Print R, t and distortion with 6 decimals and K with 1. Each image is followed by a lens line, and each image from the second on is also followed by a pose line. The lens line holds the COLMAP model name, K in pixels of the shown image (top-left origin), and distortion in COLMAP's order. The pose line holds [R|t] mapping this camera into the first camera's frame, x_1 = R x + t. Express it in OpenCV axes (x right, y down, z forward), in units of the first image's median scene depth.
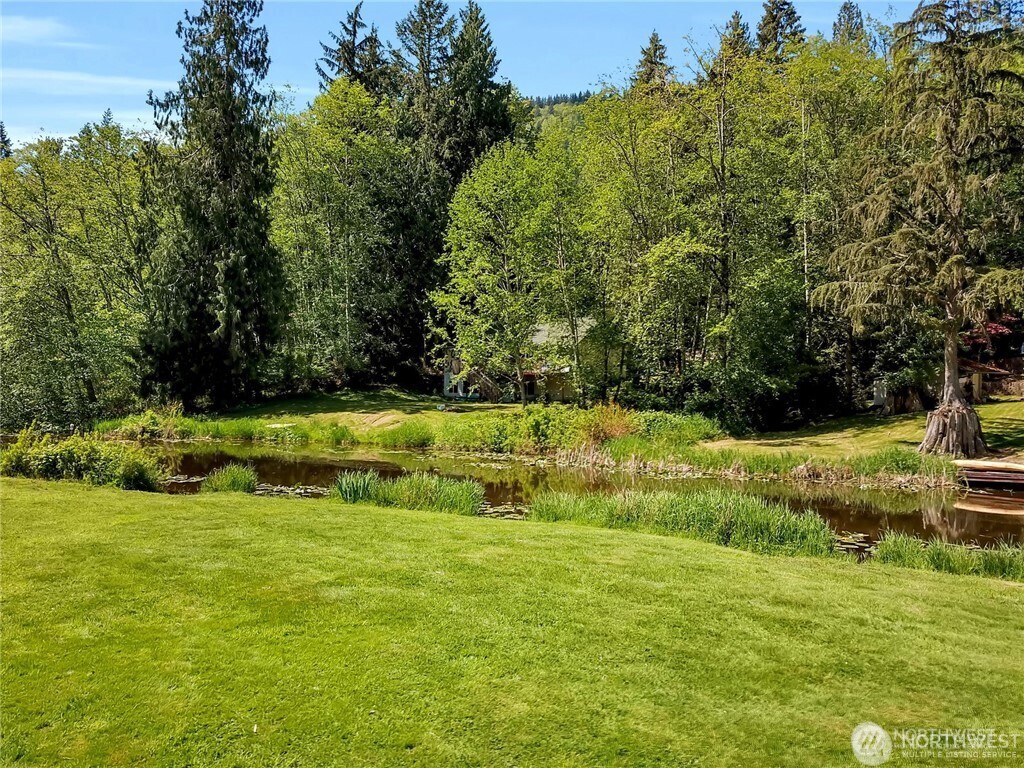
lens RADIAL K [[806.5, 0, 512.0], [0, 806.5, 384.0], [0, 0, 1]] dist [-0.029414, 0.060169]
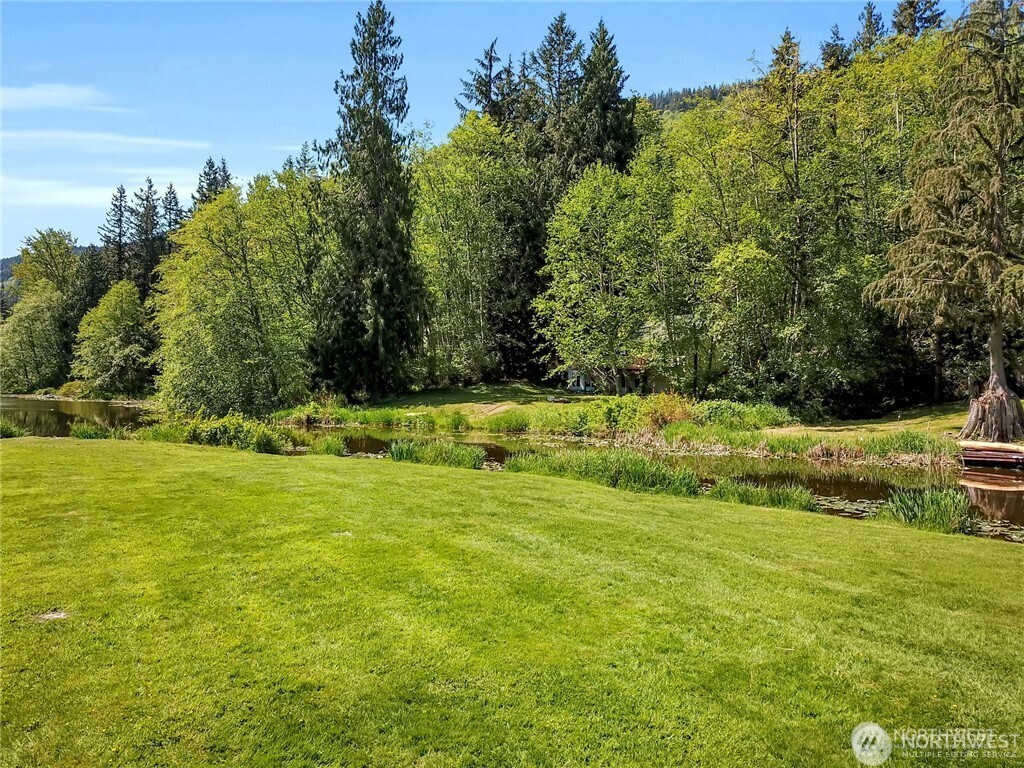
lens RADIAL K [[796.1, 0, 512.0], [0, 796.1, 384.0], [0, 0, 1]] dist [0.011677, -0.005994]
pose [[0.973506, -0.008540, -0.228501, 0.112554], [0.009547, 0.999949, 0.003302, 0.003805], [0.228461, -0.005396, 0.973538, -0.108395]]
